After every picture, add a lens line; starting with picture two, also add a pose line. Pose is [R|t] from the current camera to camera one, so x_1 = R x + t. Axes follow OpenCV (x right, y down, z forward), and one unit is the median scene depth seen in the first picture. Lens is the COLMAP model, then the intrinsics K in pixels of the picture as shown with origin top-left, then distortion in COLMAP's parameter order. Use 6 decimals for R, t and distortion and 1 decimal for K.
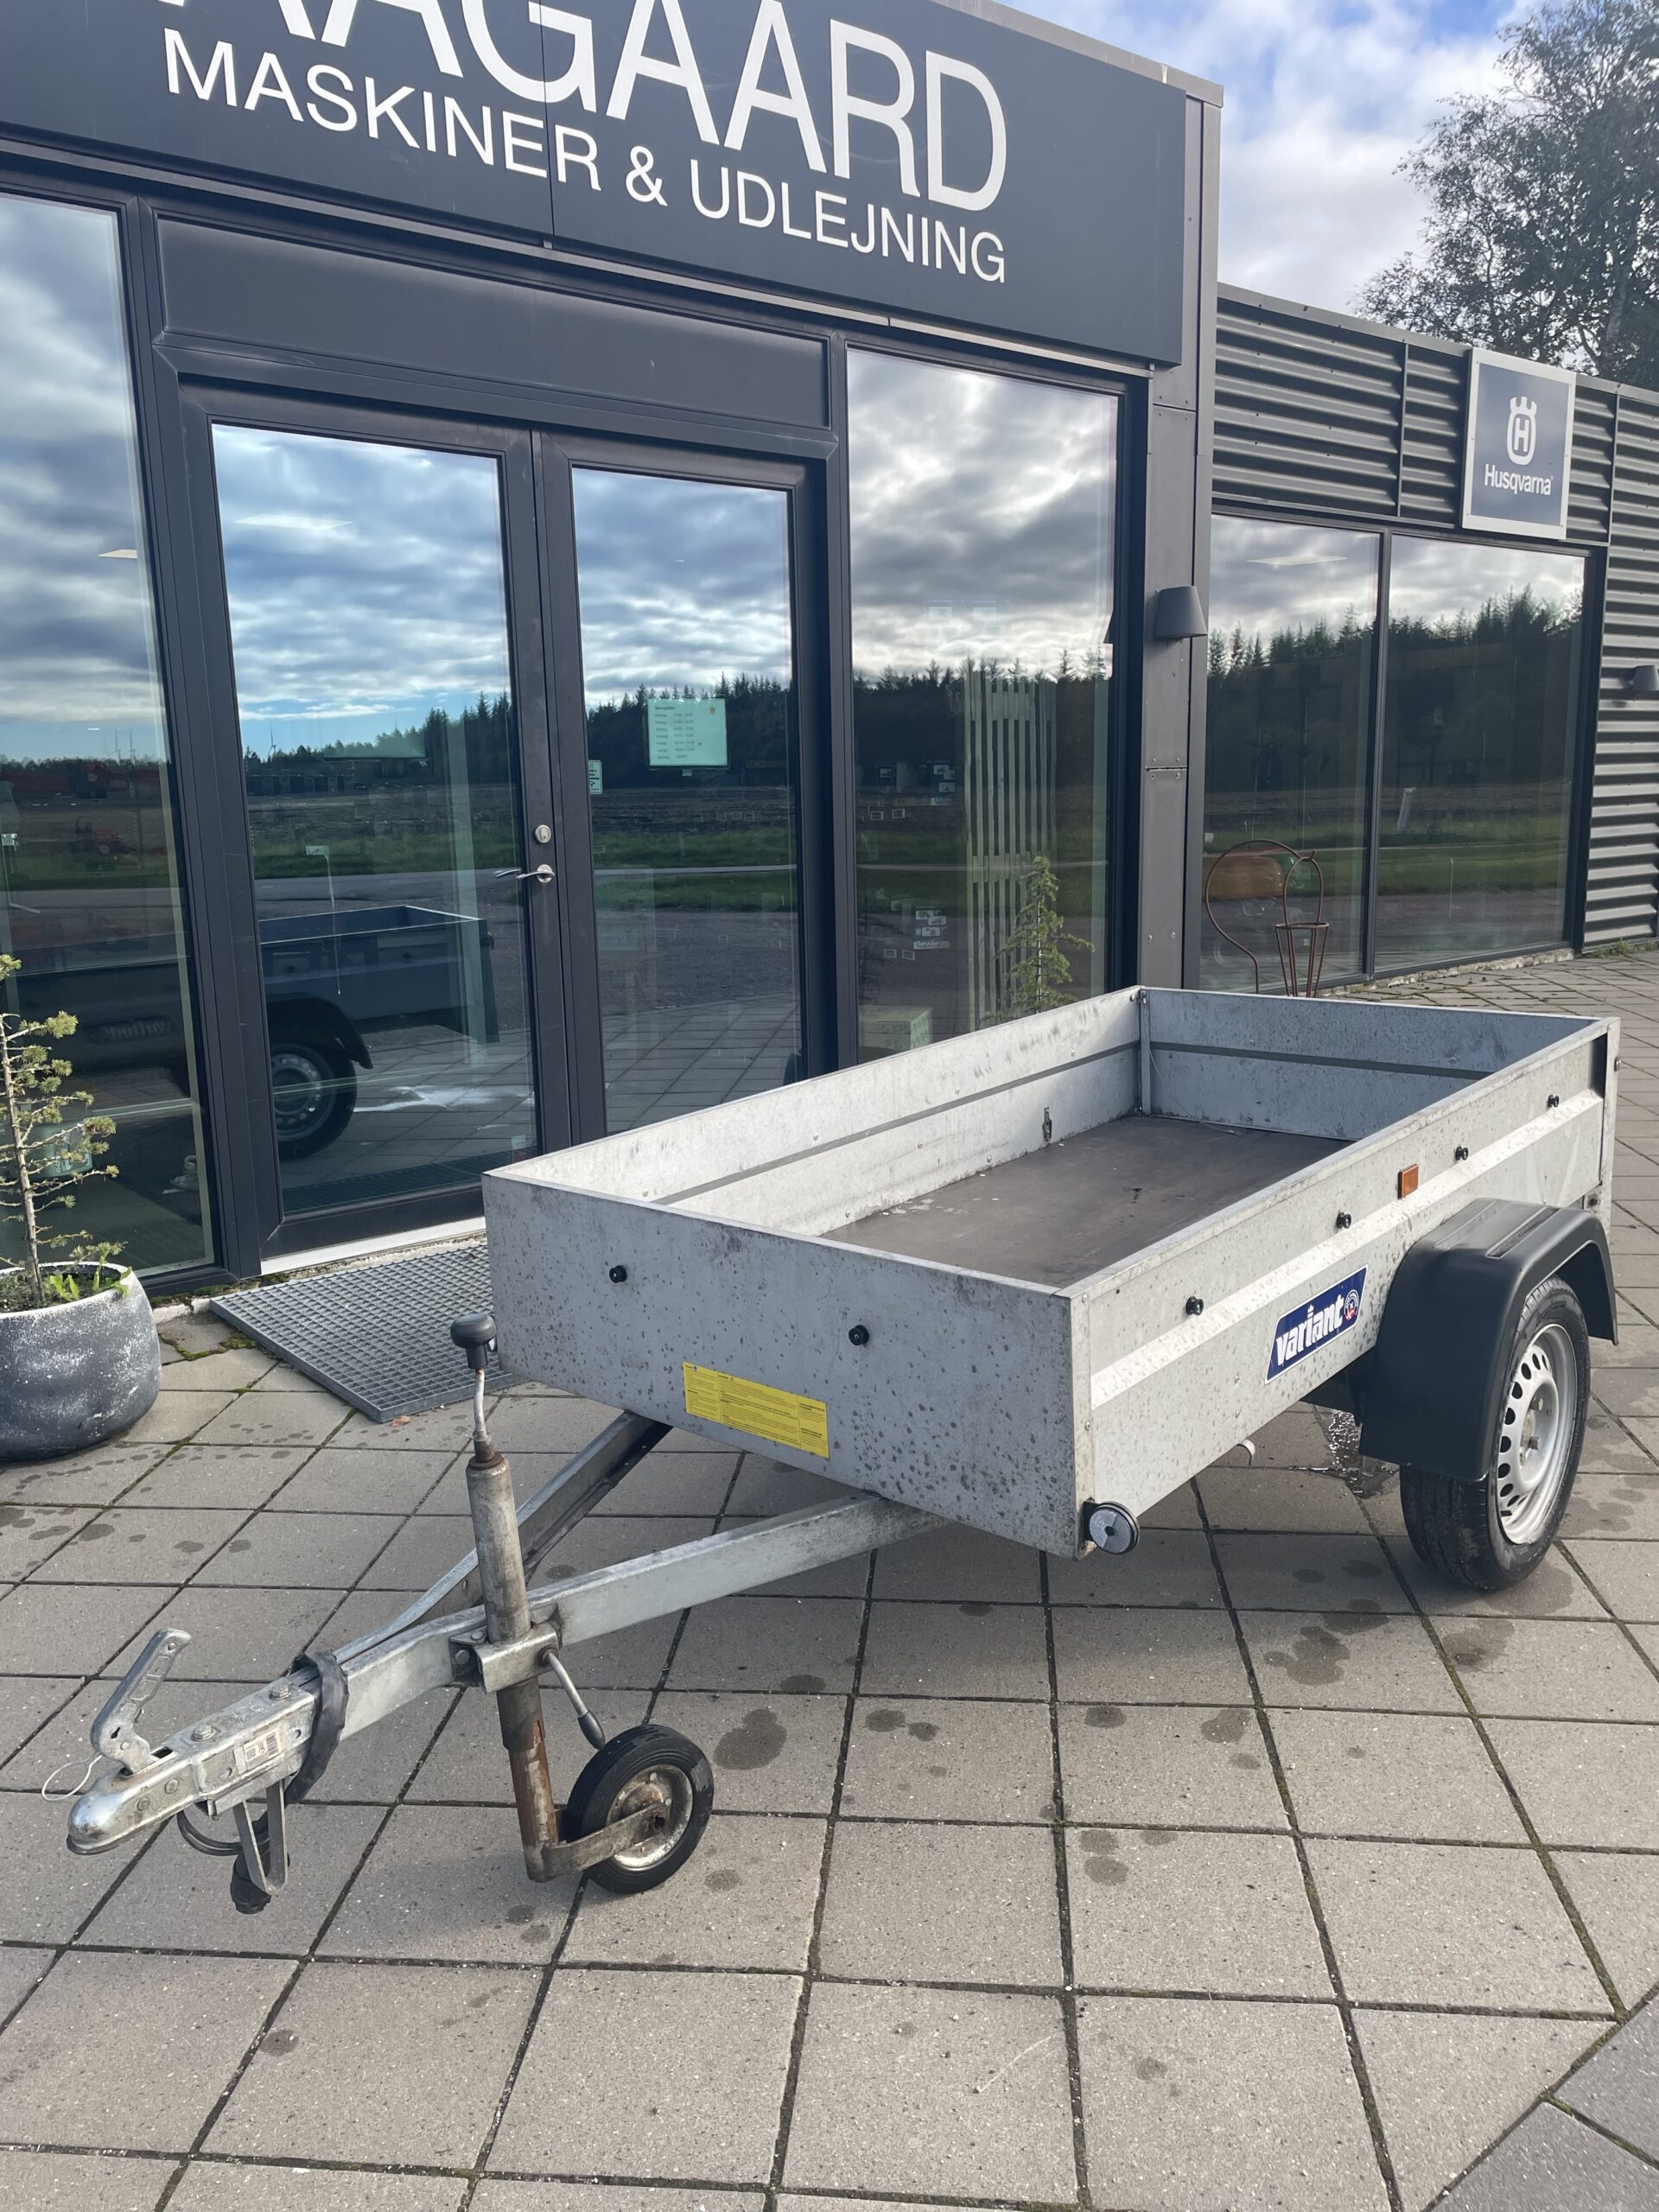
lens RADIAL K [[1681.7, 0, 835.5], [0, 1681.7, 1091.1], [0, 0, 1]] dist [0.089866, -0.111694]
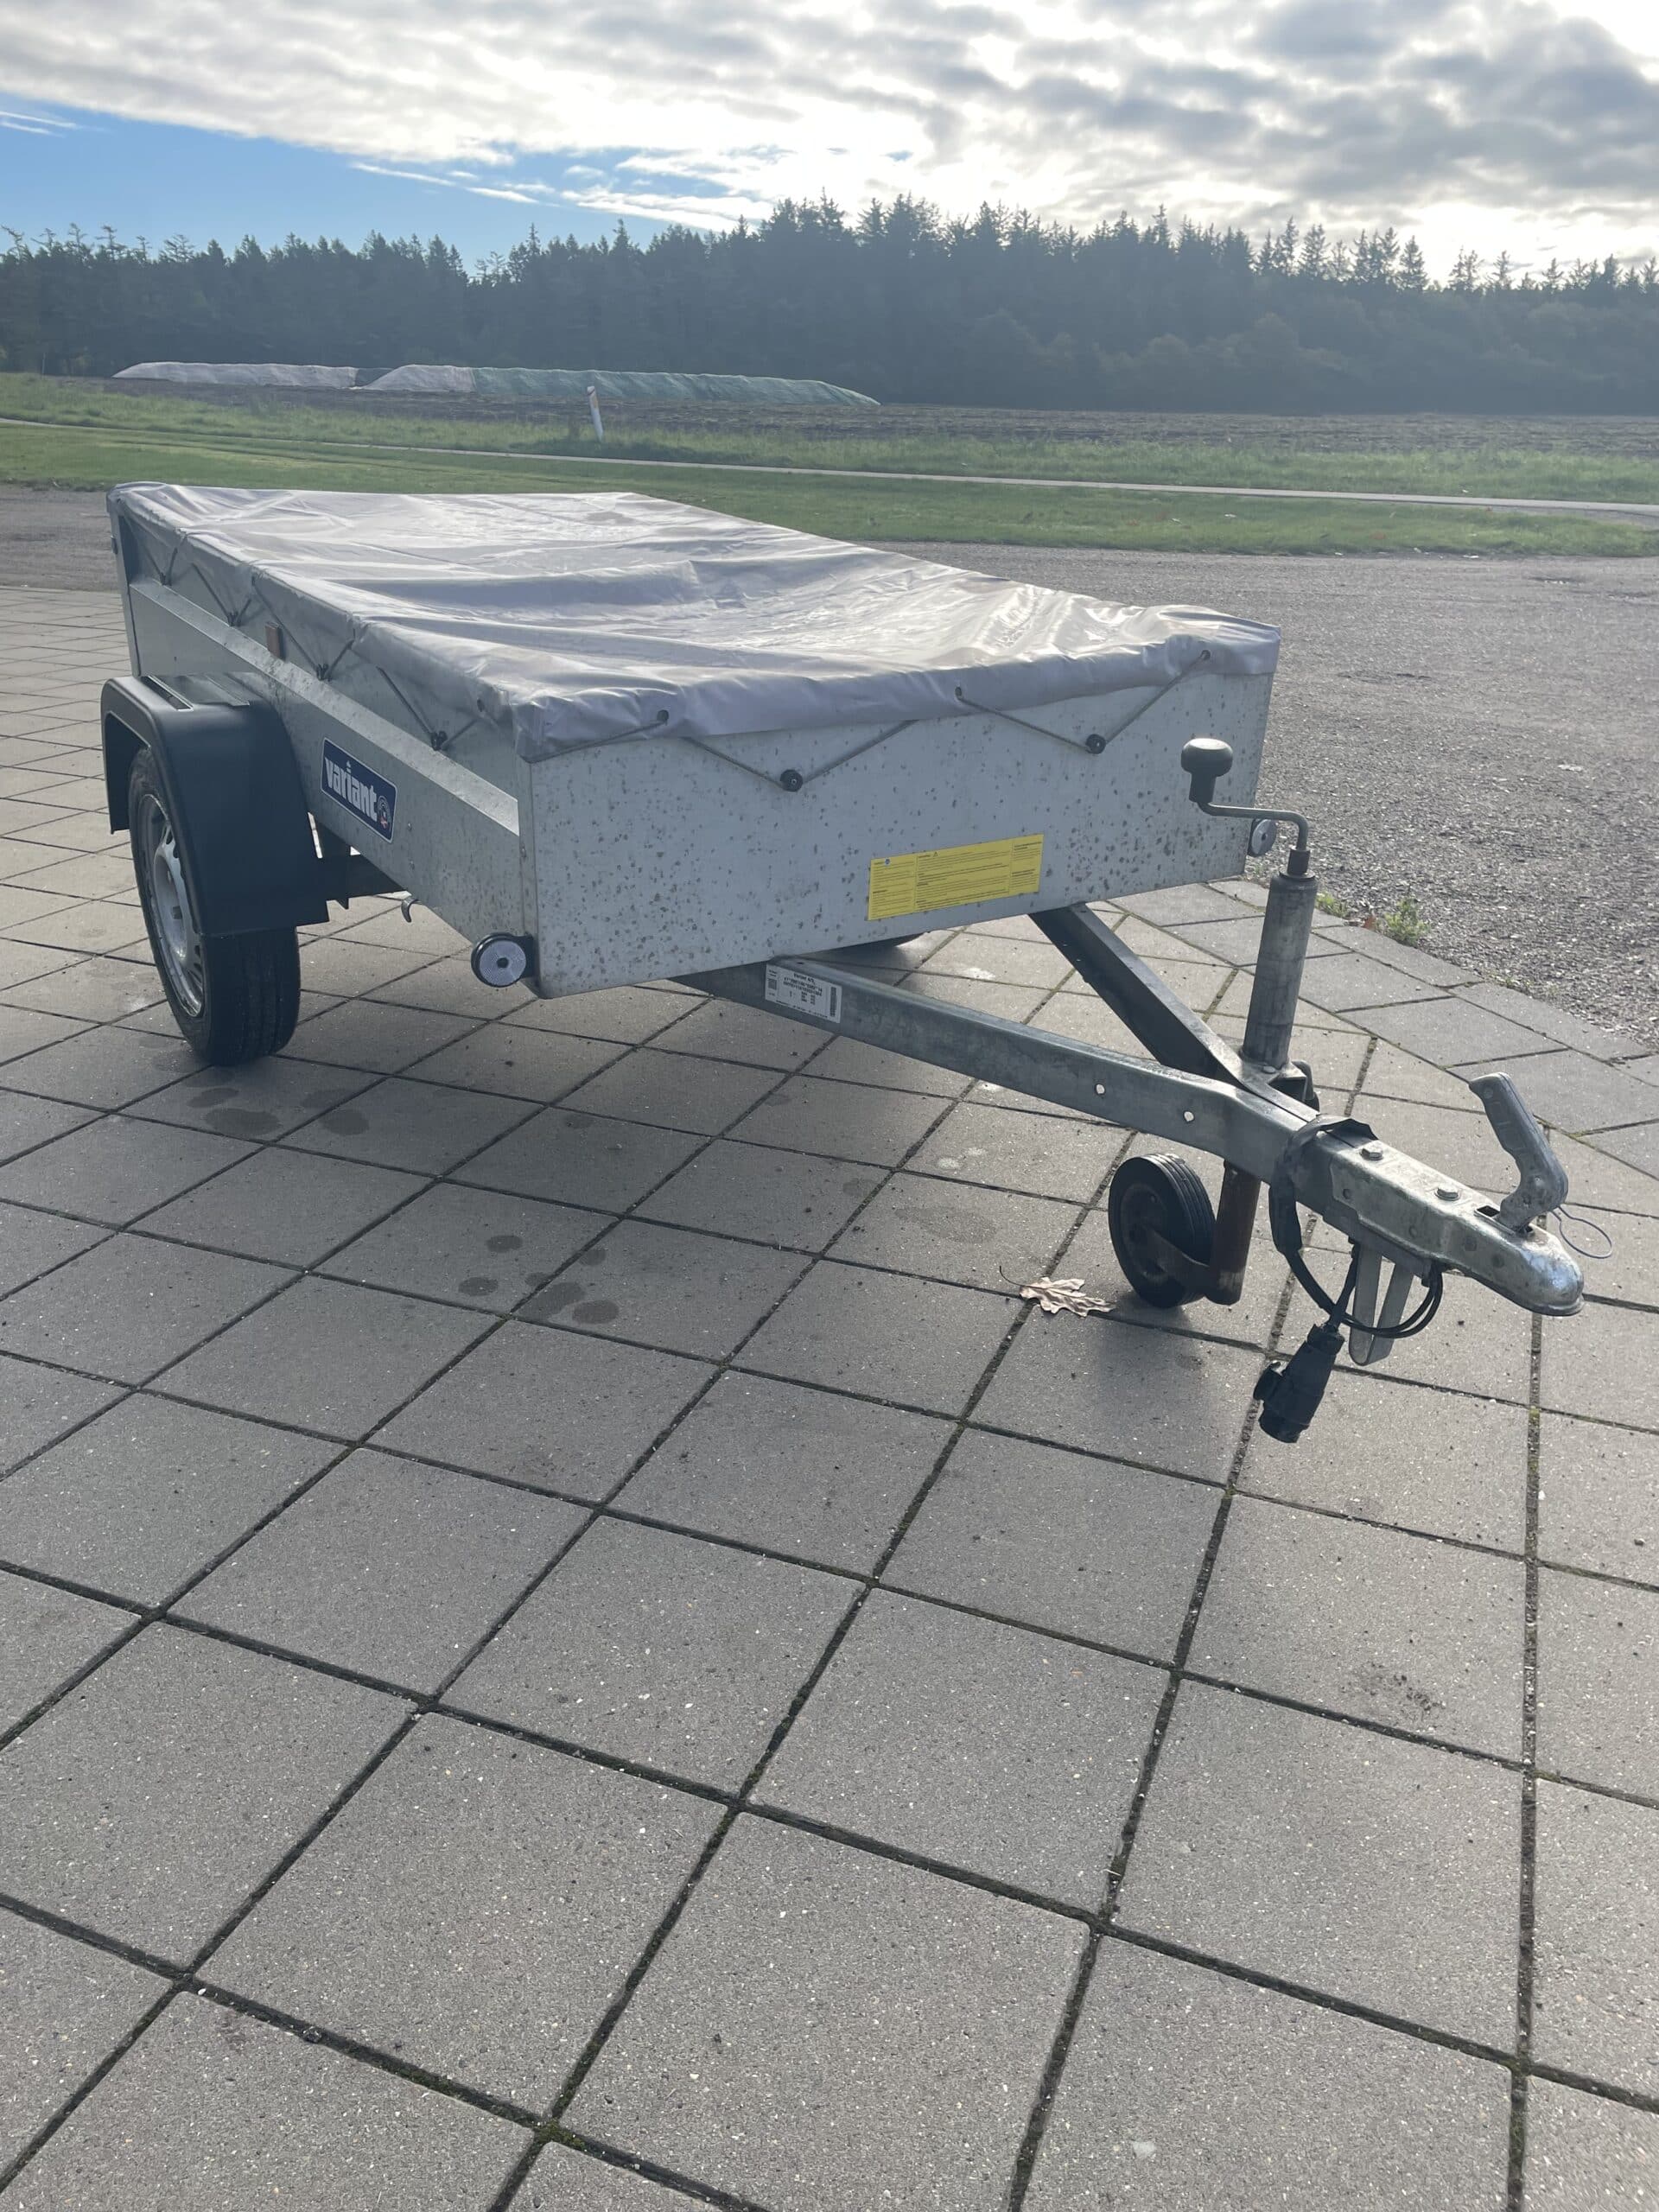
lens RADIAL K [[1673.4, 0, 843.8], [0, 1673.4, 1114.8], [0, 0, 1]] dist [0.092119, -0.114662]
pose [[0.275077, -0.350878, 0.895107, -0.864471], [0.150317, 0.935271, 0.320427, 0.005985], [-0.949599, 0.046408, 0.310014, 0.722025]]
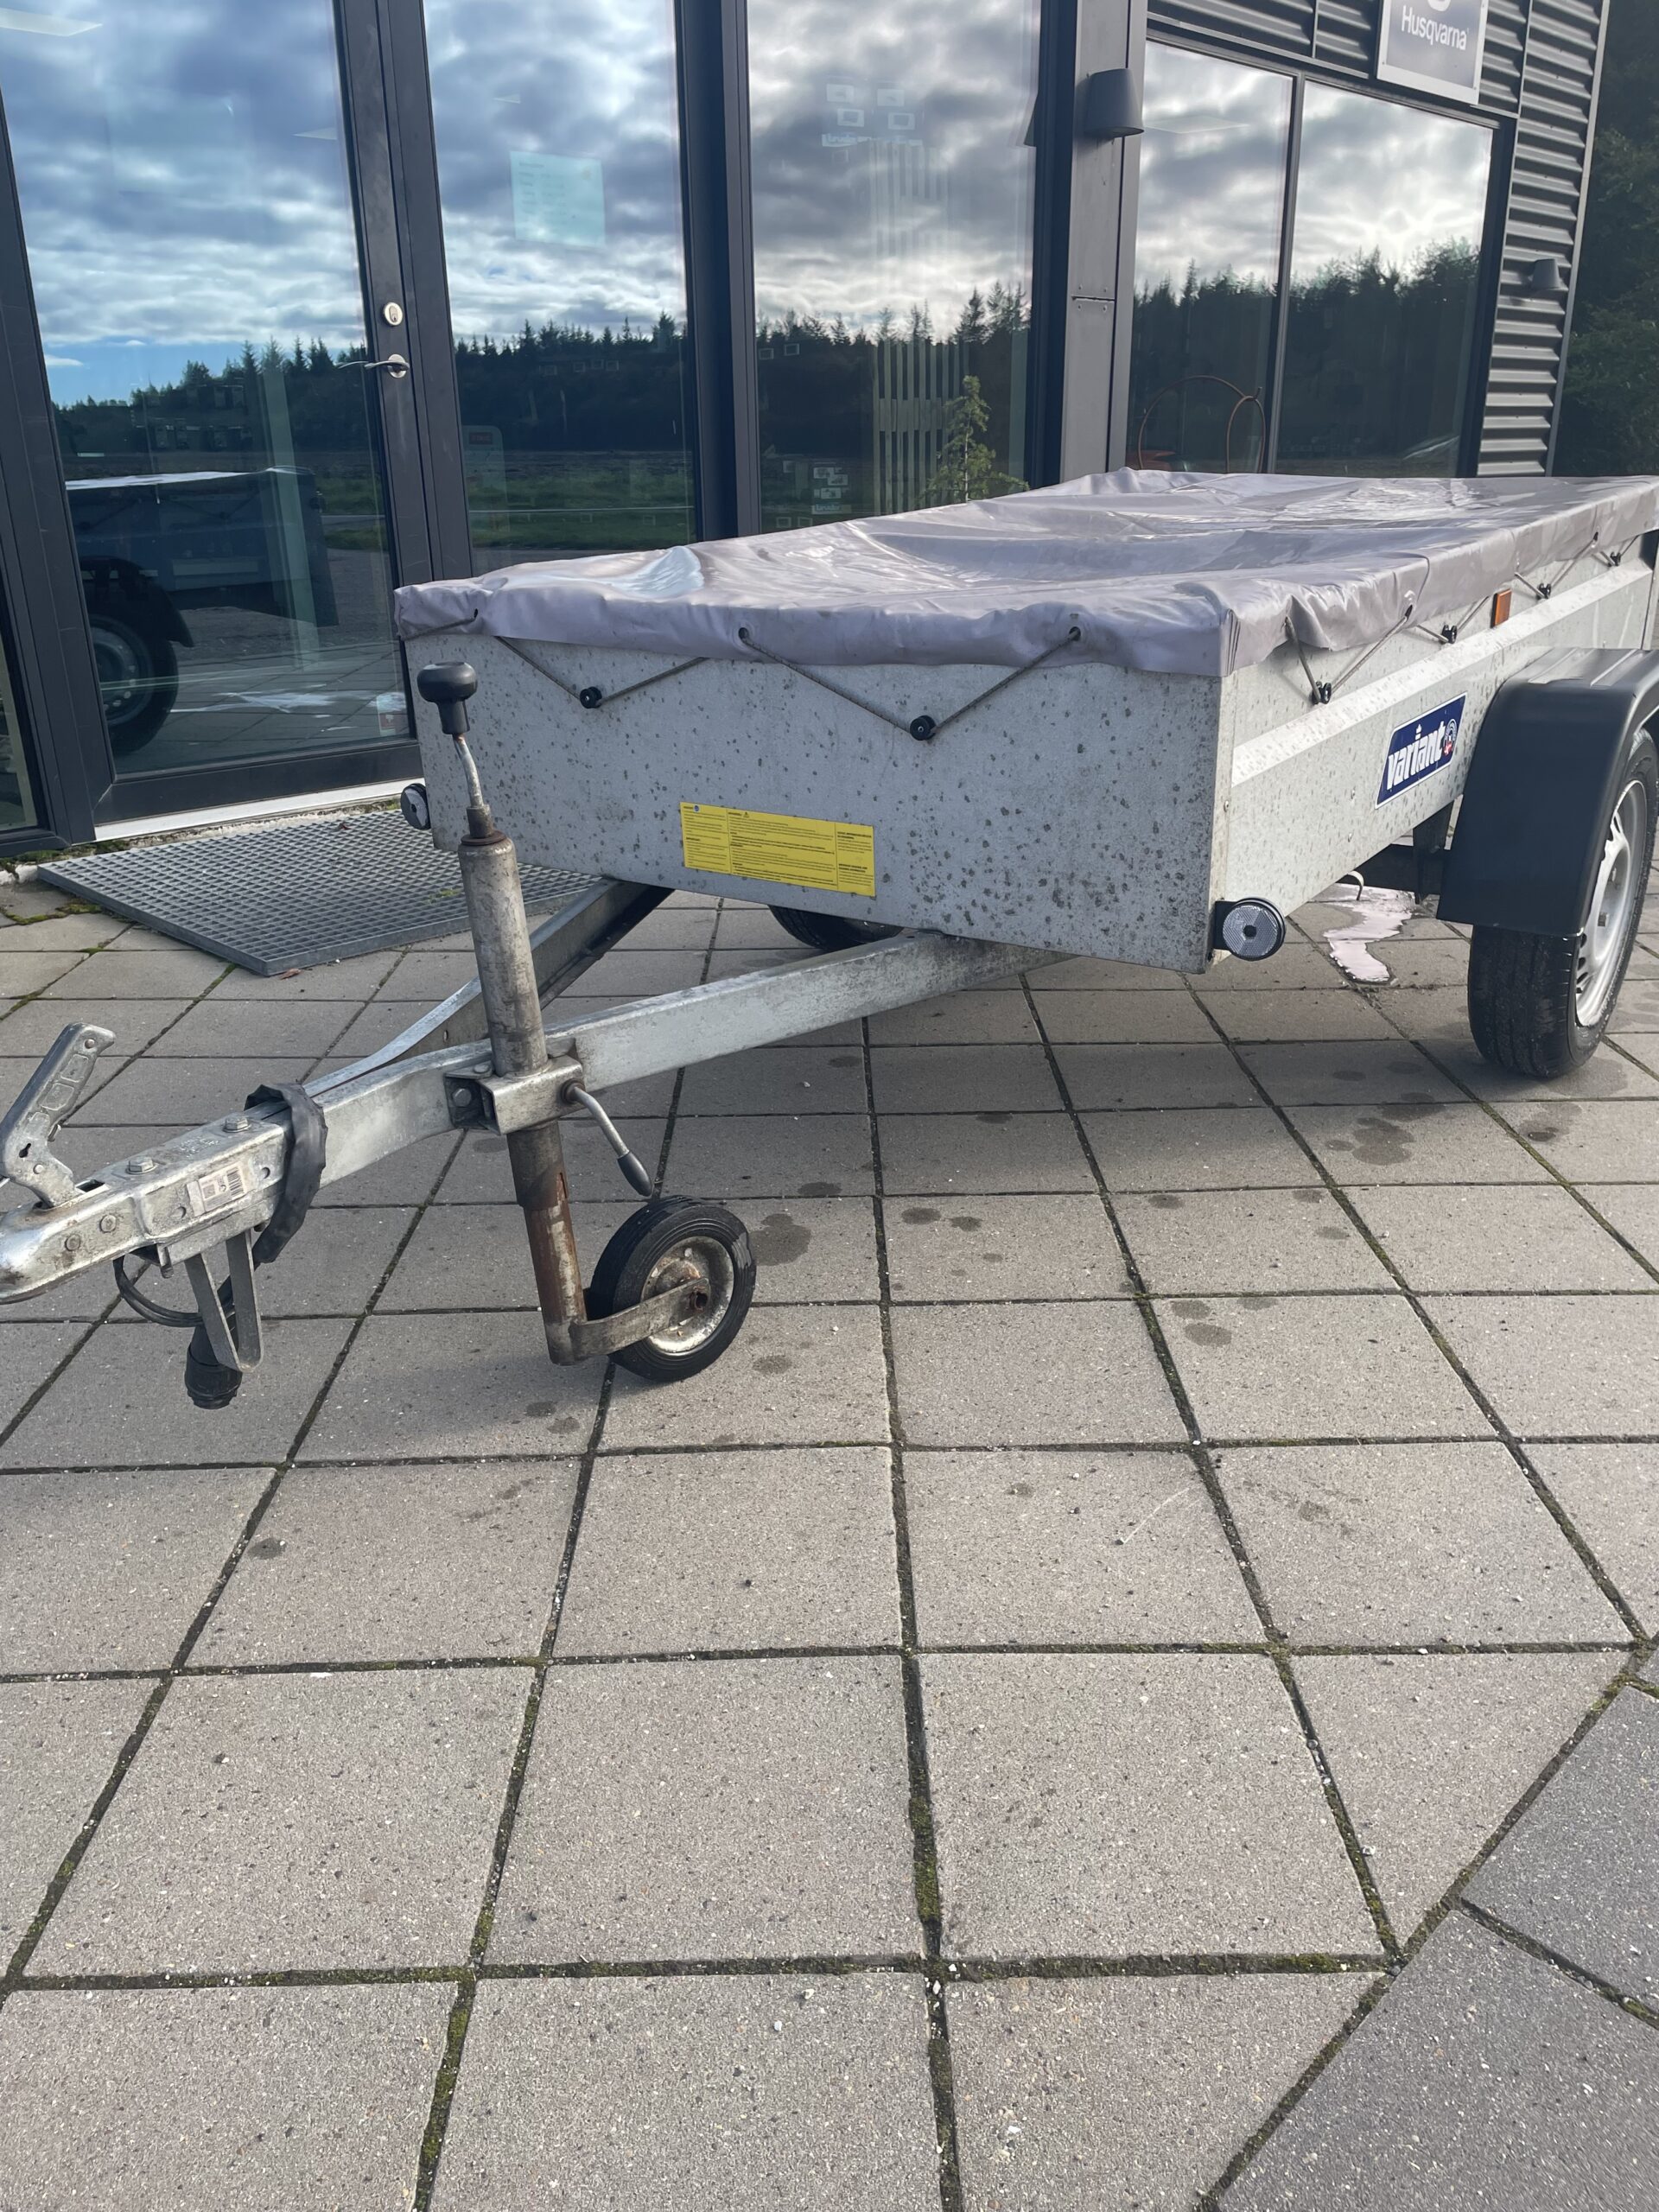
lens RADIAL K [[1671.9, 0, 851.1], [0, 1671.9, 1109.6], [0, 0, 1]] dist [0.115214, -0.171903]
pose [[0.993878, -0.029346, 0.106510, -0.094875], [0.009007, 0.982391, 0.186620, 0.149077], [-0.110111, -0.184519, 0.976641, 0.160954]]
